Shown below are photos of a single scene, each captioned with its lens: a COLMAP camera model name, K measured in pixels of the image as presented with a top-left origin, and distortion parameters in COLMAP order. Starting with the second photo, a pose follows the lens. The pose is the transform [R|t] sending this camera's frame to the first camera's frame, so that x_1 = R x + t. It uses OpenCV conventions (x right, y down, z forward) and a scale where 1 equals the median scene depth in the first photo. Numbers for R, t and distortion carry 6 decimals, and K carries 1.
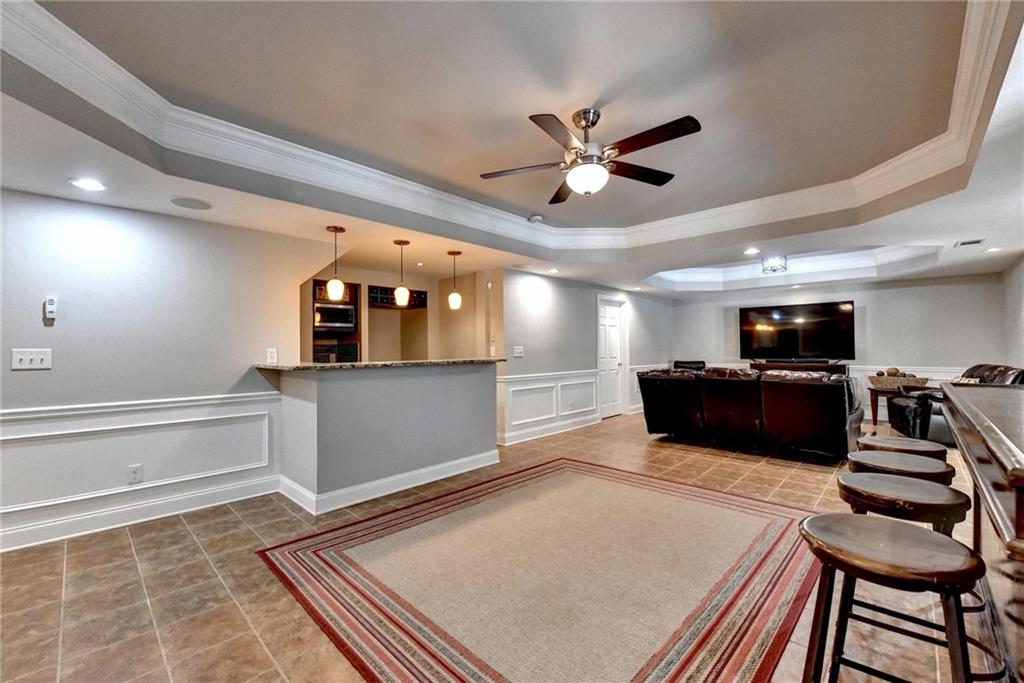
lens RADIAL K [[421.1, 0, 496.9], [0, 421.1, 345.9], [0, 0, 1]] dist [-0.017234, -0.000234]
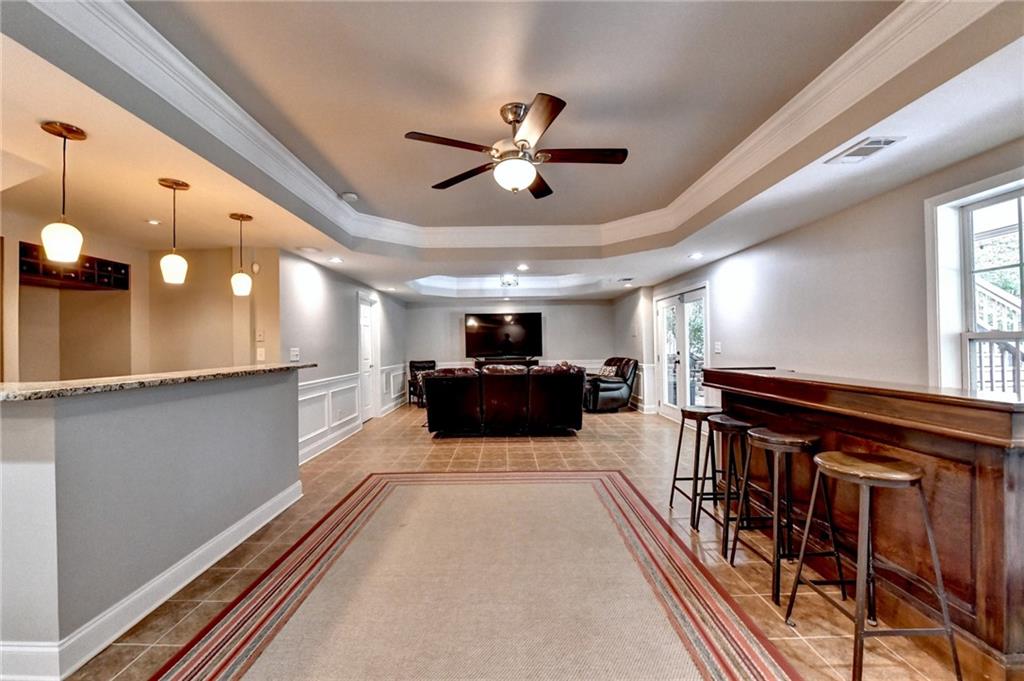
lens RADIAL K [[418.3, 0, 502.8], [0, 418.3, 342.8], [0, 0, 1]] dist [-0.019042, -0.000834]
pose [[0.711753, 0.001142, 0.702429, -0.230482], [0.006261, 0.999949, -0.007970, 0.000141], [-0.702402, 0.010071, 0.711710, 0.158404]]
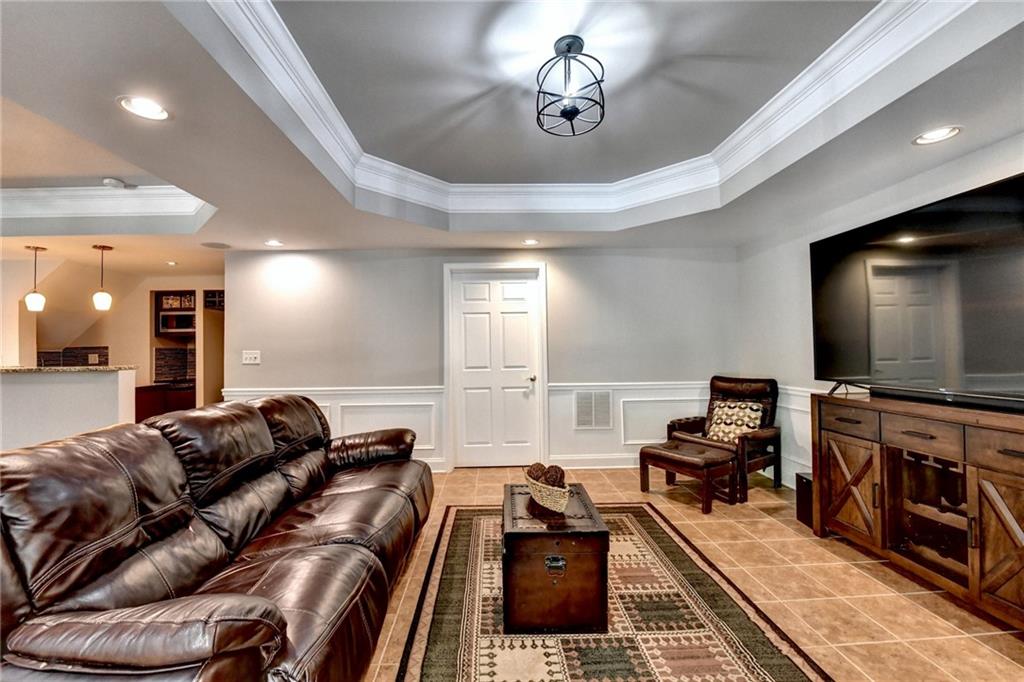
lens RADIAL K [[421.1, 0, 514.9], [0, 421.1, 340.8], [0, 0, 1]] dist [-0.017234, -0.000234]
pose [[0.719515, -0.015523, -0.694304, 0.951011], [0.011096, 0.999880, -0.010857, -0.002826], [0.694389, 0.000108, 0.719600, 0.811623]]
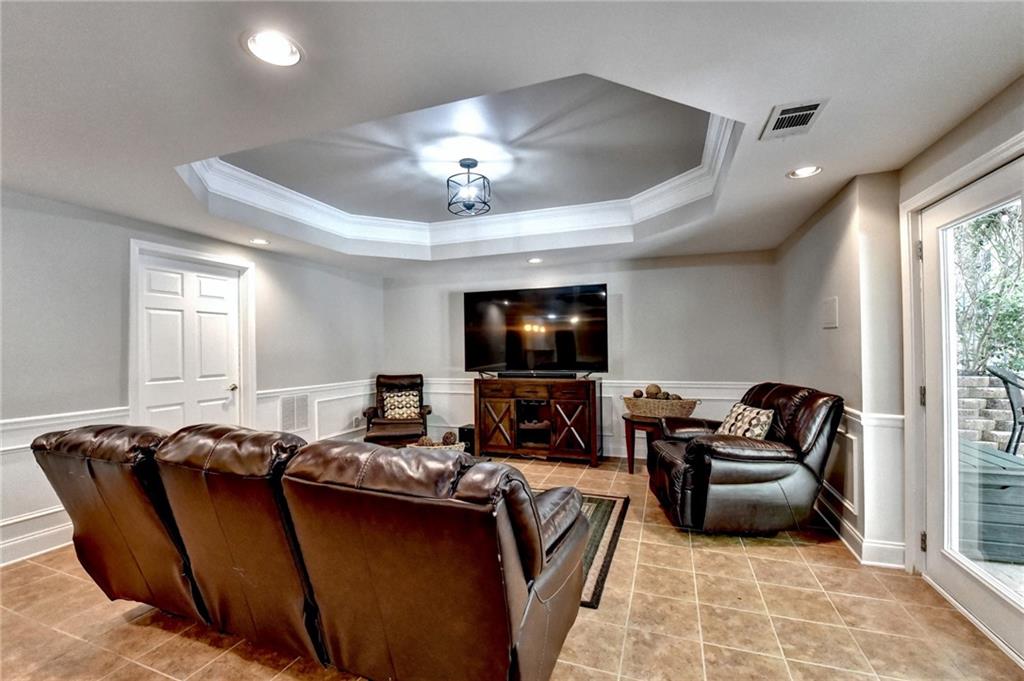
lens RADIAL K [[418.3, 0, 502.3], [0, 418.3, 344.7], [0, 0, 1]] dist [-0.019042, -0.000834]
pose [[0.918932, 0.001376, 0.394414, 0.557809], [0.002372, 0.999957, -0.009015, -0.005810], [-0.394409, 0.009219, 0.918889, 0.571411]]
